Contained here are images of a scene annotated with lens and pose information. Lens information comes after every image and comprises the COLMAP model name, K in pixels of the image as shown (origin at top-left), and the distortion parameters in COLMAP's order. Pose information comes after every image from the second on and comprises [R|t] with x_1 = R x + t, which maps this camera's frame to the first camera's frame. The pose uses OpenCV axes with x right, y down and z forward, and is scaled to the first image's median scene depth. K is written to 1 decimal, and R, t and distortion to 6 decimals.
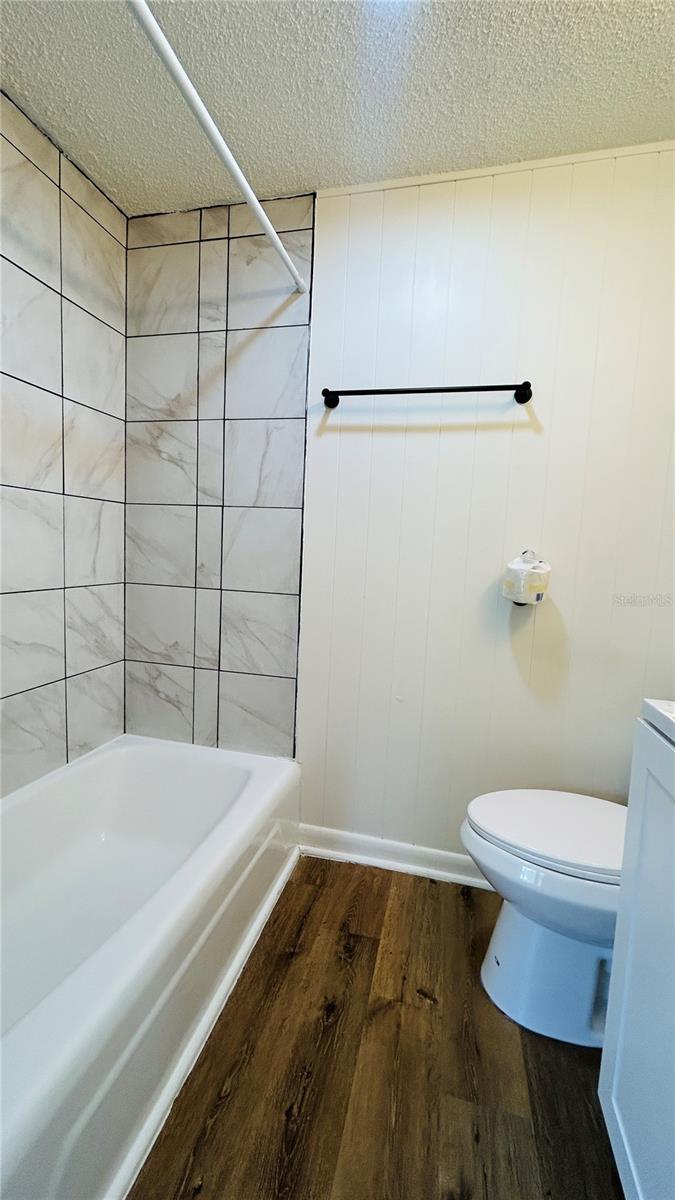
lens RADIAL K [[485.8, 0, 337.5], [0, 485.8, 600.0], [0, 0, 1]] dist [-0.001279, -0.000141]
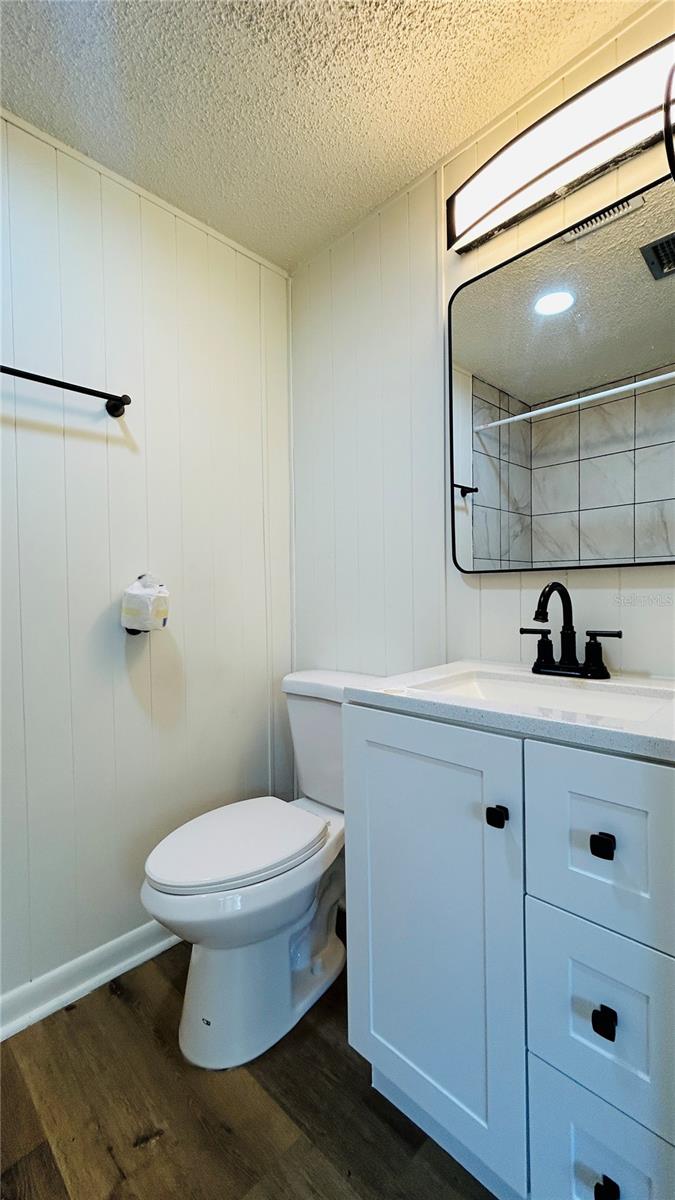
lens RADIAL K [[485.8, 0, 337.5], [0, 485.8, 600.0], [0, 0, 1]] dist [-0.001279, -0.000141]
pose [[0.504929, -0.071389, 0.860204, -0.238022], [0.125963, 0.991999, 0.008388, -0.014354], [-0.853921, 0.104118, 0.509881, 0.213837]]
